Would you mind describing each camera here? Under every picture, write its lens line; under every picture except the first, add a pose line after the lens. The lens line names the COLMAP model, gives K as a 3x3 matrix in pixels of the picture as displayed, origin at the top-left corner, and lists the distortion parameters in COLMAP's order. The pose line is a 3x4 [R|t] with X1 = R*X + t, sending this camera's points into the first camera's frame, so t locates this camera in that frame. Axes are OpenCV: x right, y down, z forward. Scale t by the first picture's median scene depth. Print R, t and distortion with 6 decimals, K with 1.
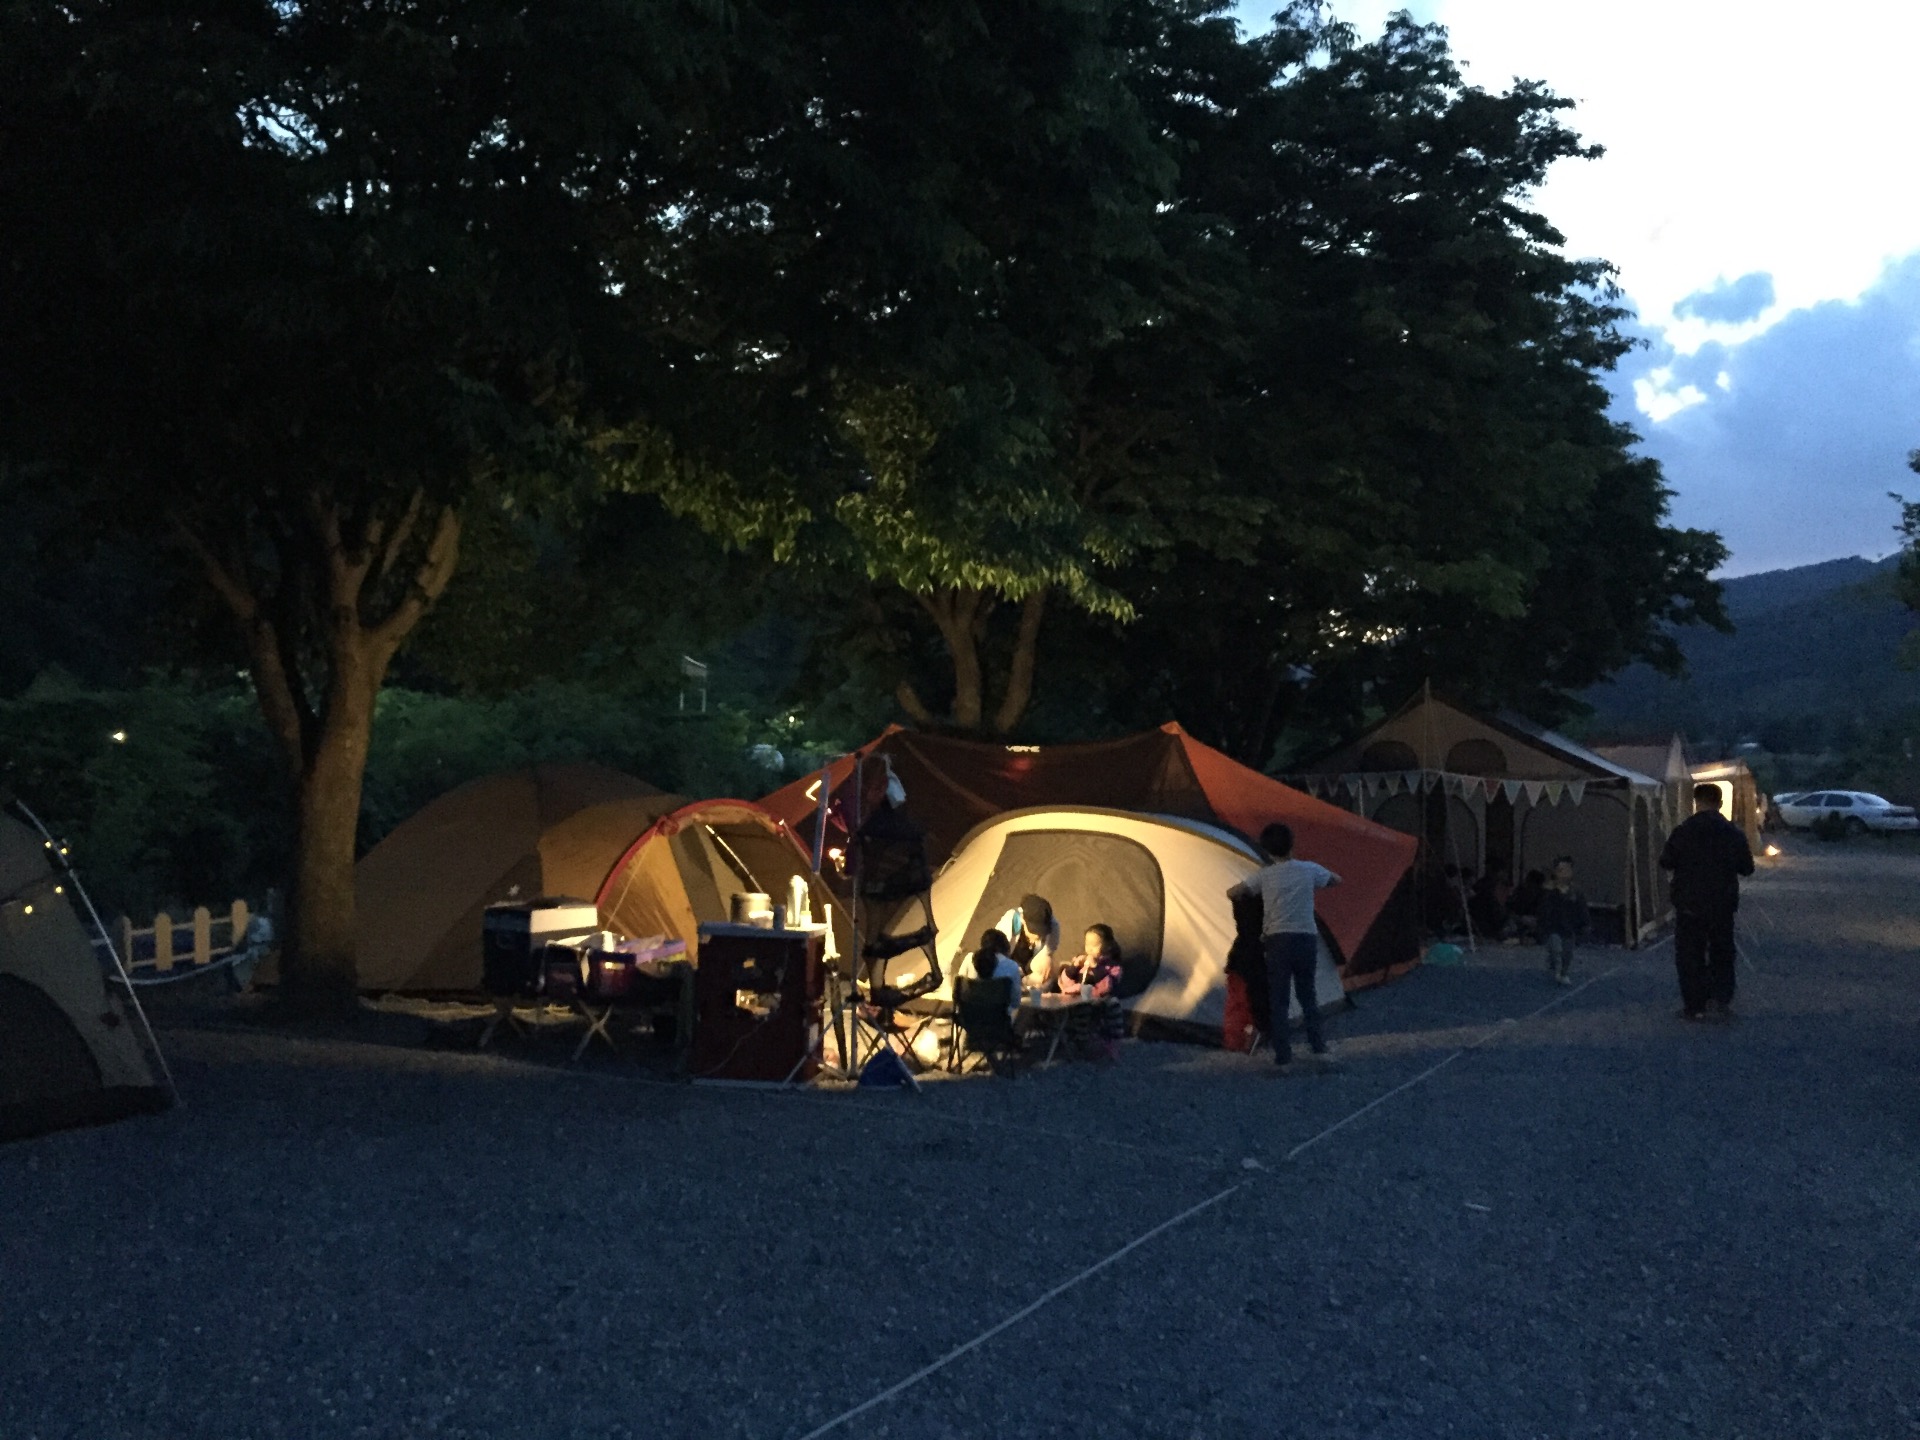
lens RADIAL K [[1615.0, 0, 960.0], [0, 1615.0, 720.0], [0, 0, 1]] dist [0.091824, -0.107586]
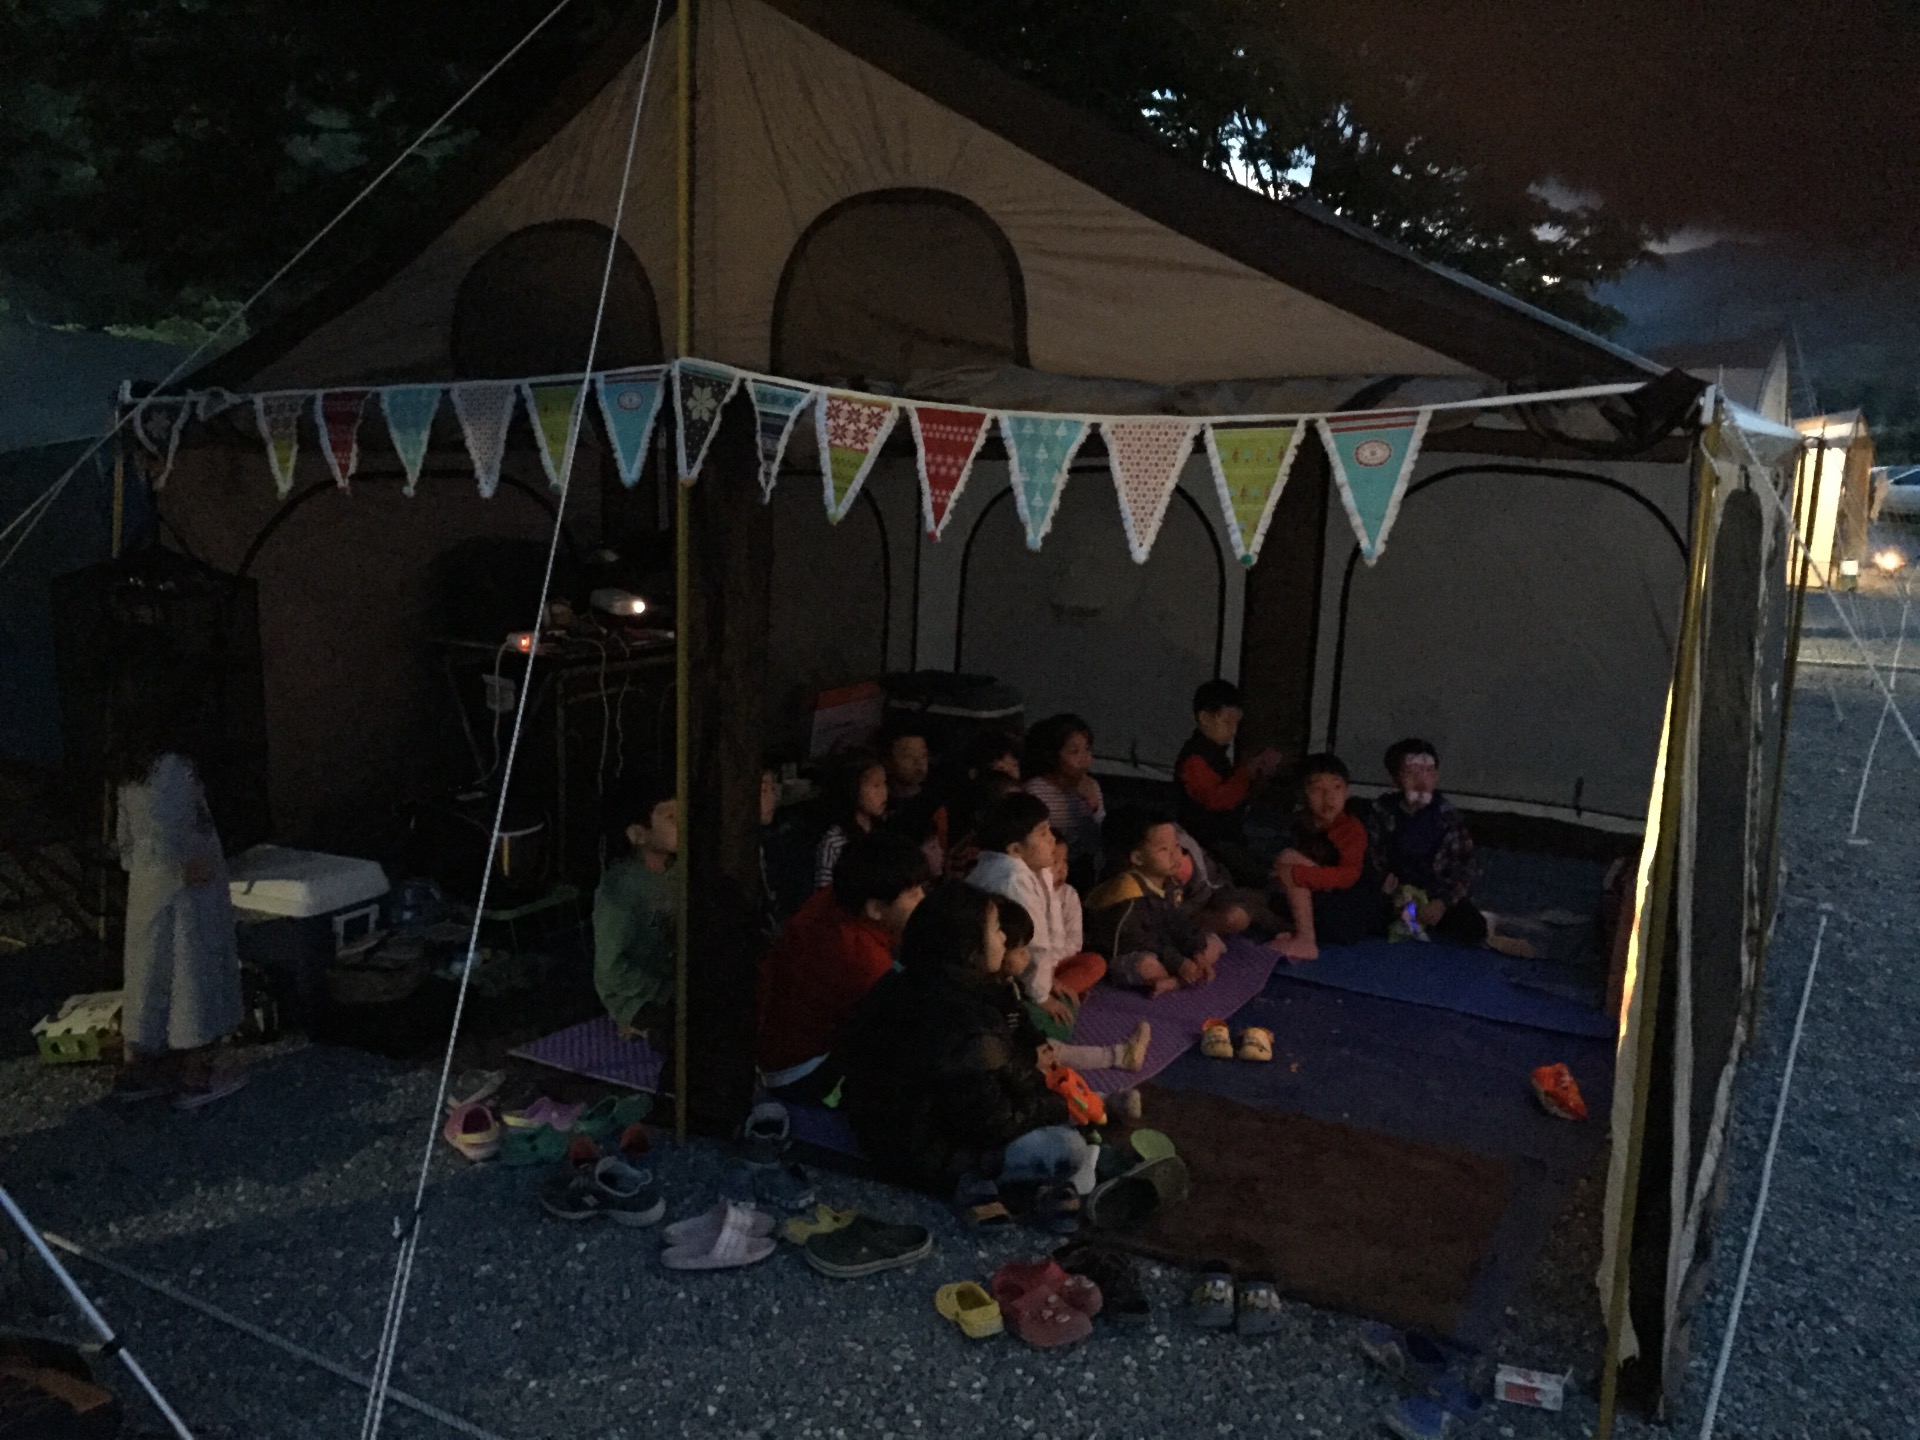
lens RADIAL K [[1615.0, 0, 960.0], [0, 1615.0, 720.0], [0, 0, 1]] dist [0.091824, -0.107586]
pose [[0.999792, 0.004737, -0.019860, 0.080362], [-0.000705, 0.980147, 0.198272, 0.008453], [0.020405, -0.198217, 0.979946, 0.197070]]
